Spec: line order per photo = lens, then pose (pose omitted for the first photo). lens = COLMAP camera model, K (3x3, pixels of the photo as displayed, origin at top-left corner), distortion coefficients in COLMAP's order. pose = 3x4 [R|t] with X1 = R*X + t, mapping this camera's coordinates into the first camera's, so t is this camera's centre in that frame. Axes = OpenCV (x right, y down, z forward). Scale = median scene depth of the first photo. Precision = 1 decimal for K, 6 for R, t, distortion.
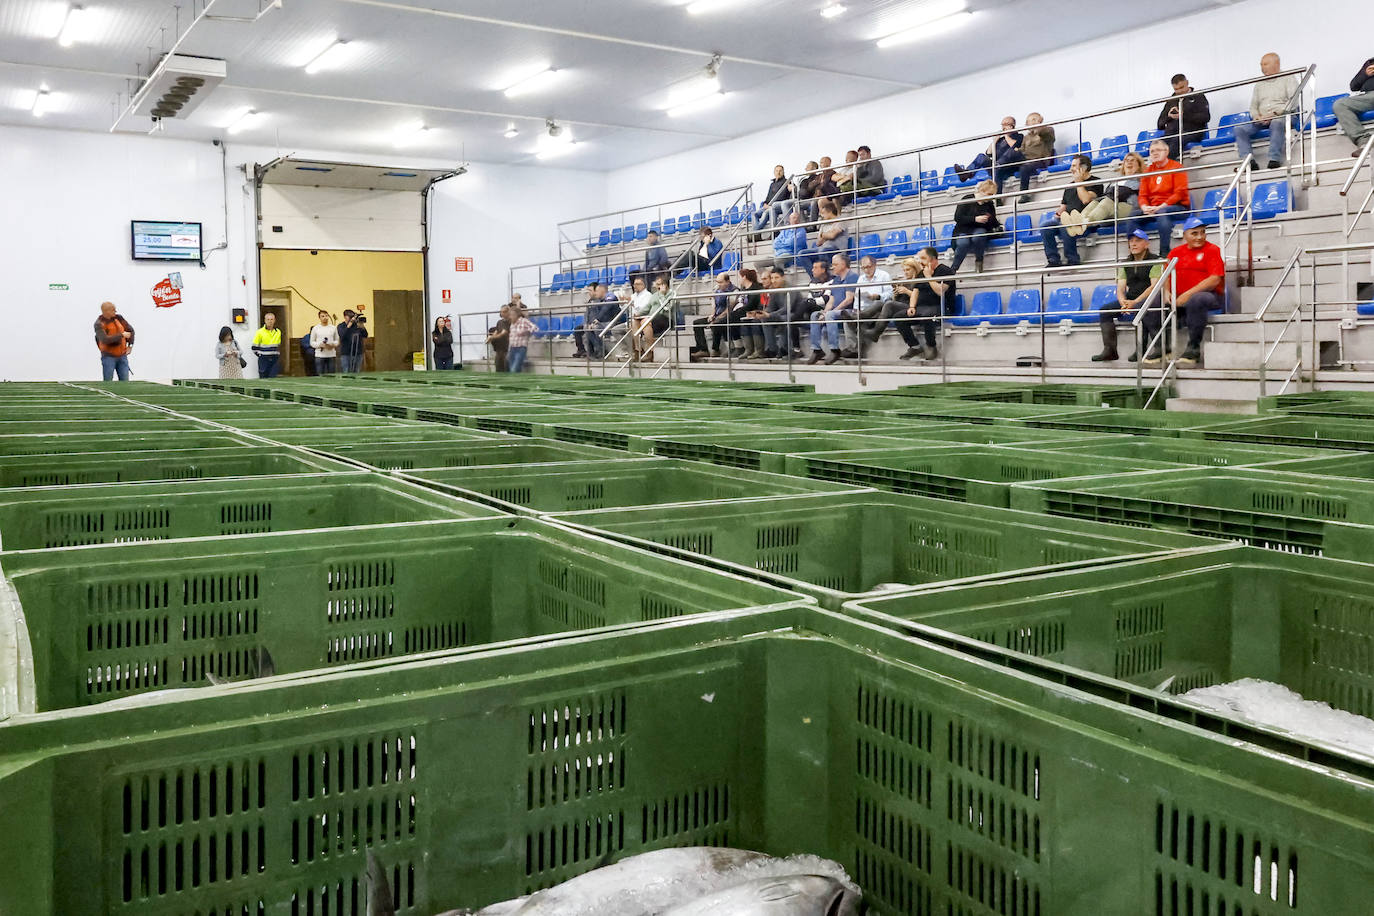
lens RADIAL K [[1176.1, 0, 640.9], [0, 1176.1, 349.5], [0, 0, 1]] dist [-0.012887, 0.007004]
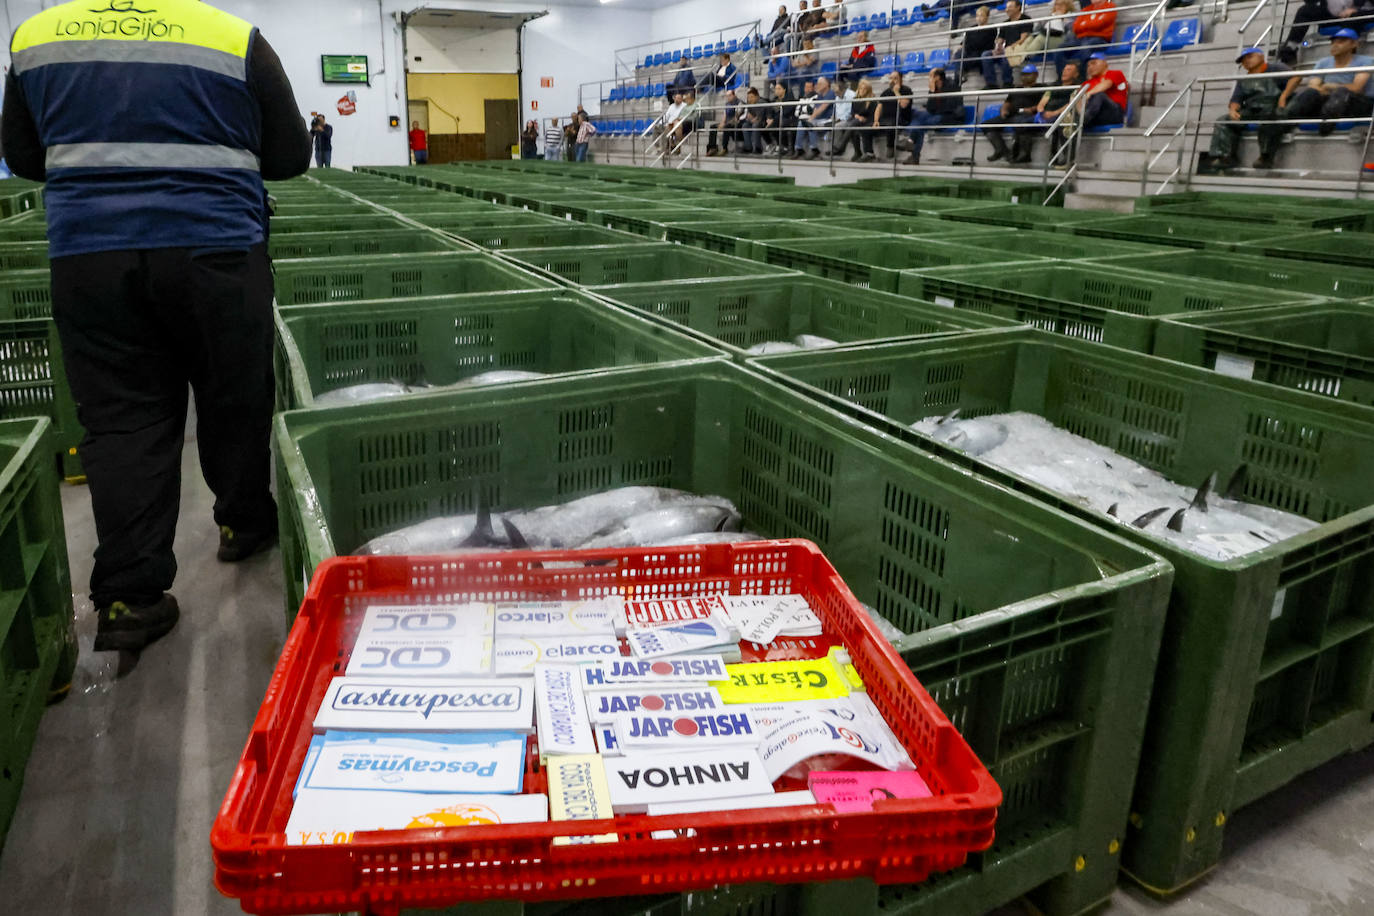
lens RADIAL K [[829.9, 0, 529.2], [0, 829.9, 309.5], [0, 0, 1]] dist [-0.007813, 0.001114]
pose [[0.985400, 0.036864, -0.166219, 0.006093], [-0.002832, 0.979692, 0.200489, -0.010242], [0.170234, -0.197091, 0.965492, -0.022001]]
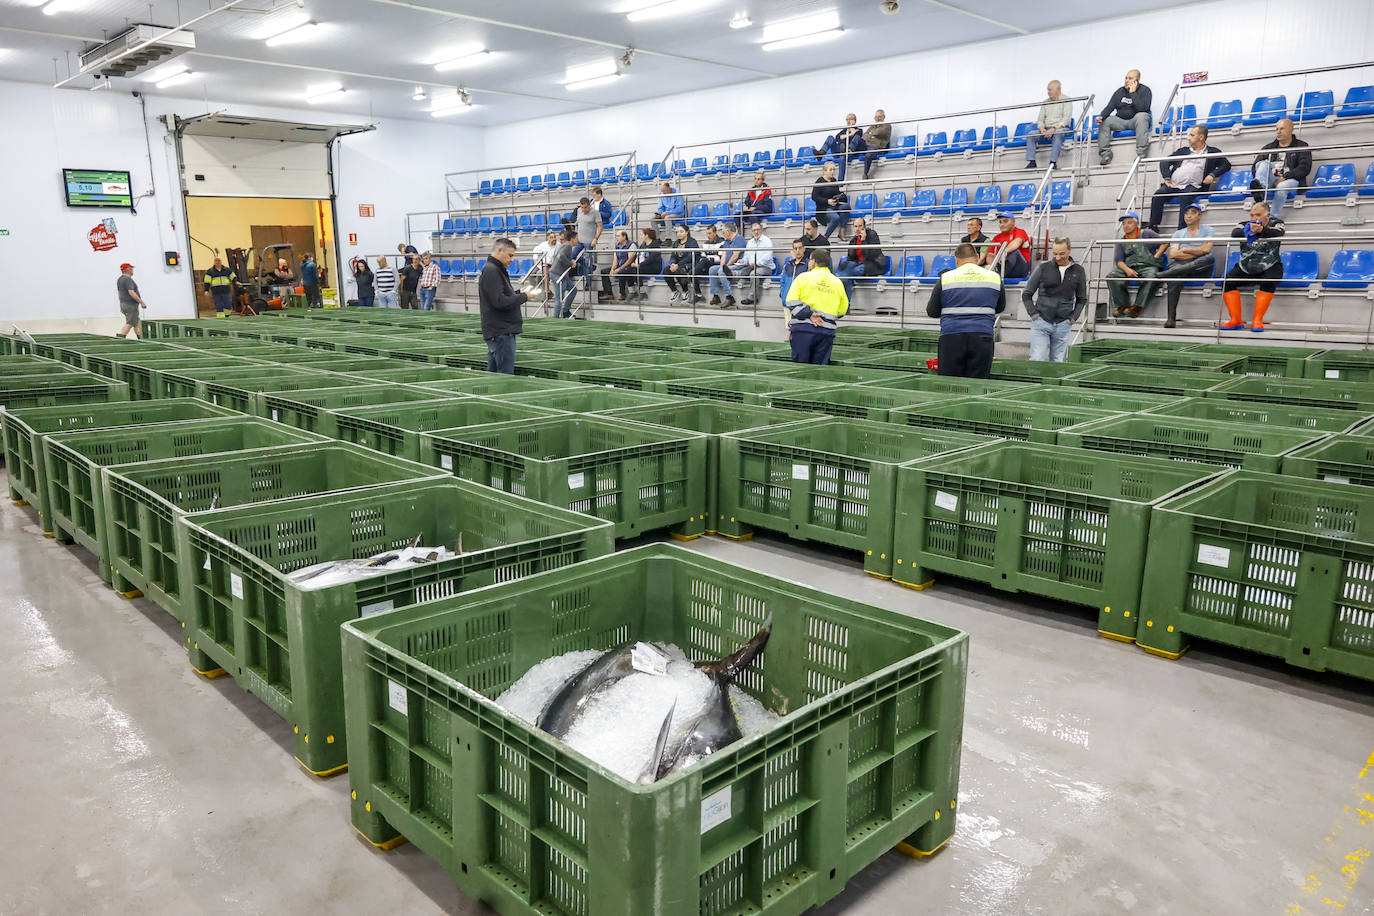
lens RADIAL K [[989.1, 0, 692.5], [0, 989.1, 474.4], [0, 0, 1]] dist [0.019101, -0.008832]
pose [[0.974514, -0.043840, 0.220000, -0.127355], [-0.001036, 0.979828, 0.199840, -0.027951], [-0.224324, -0.194975, 0.954811, -0.079936]]
